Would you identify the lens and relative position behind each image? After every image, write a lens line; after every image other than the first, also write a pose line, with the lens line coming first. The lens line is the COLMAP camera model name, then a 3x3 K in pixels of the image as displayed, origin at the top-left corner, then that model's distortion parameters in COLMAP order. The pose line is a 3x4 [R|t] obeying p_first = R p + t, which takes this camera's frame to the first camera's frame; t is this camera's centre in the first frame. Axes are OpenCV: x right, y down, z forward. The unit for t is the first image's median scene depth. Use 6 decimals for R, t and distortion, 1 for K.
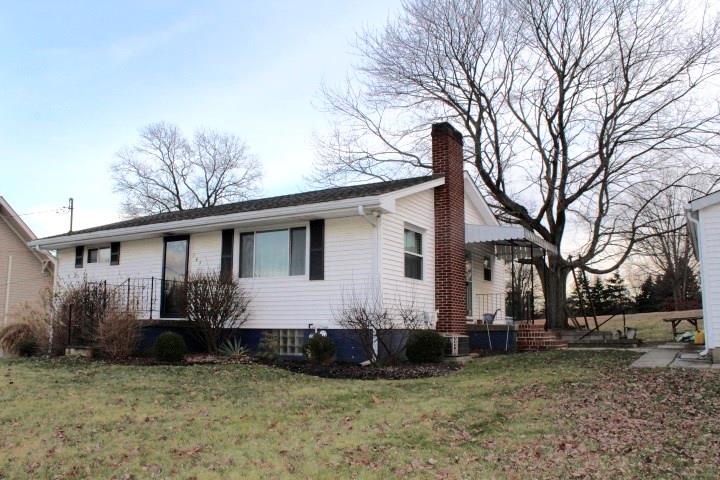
lens RADIAL K [[620.9, 0, 360.0], [0, 620.9, 240.0], [0, 0, 1]] dist [-0.109530, 0.003651]
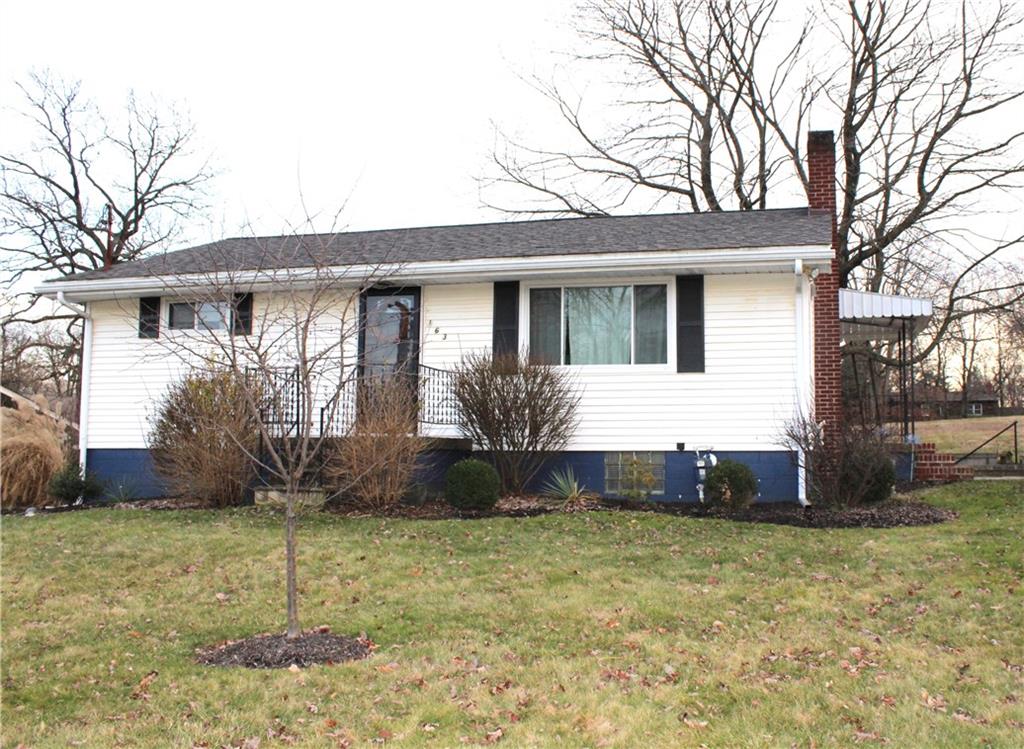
lens RADIAL K [[1044.3, 0, 512.0], [0, 1044.3, 374.5], [0, 0, 1]] dist [-0.076130, 0.003153]
pose [[0.959696, 0.018924, 0.280401, -0.495106], [-0.041437, 0.996354, 0.074579, -0.003443], [-0.277967, -0.083192, 0.956981, 0.046632]]
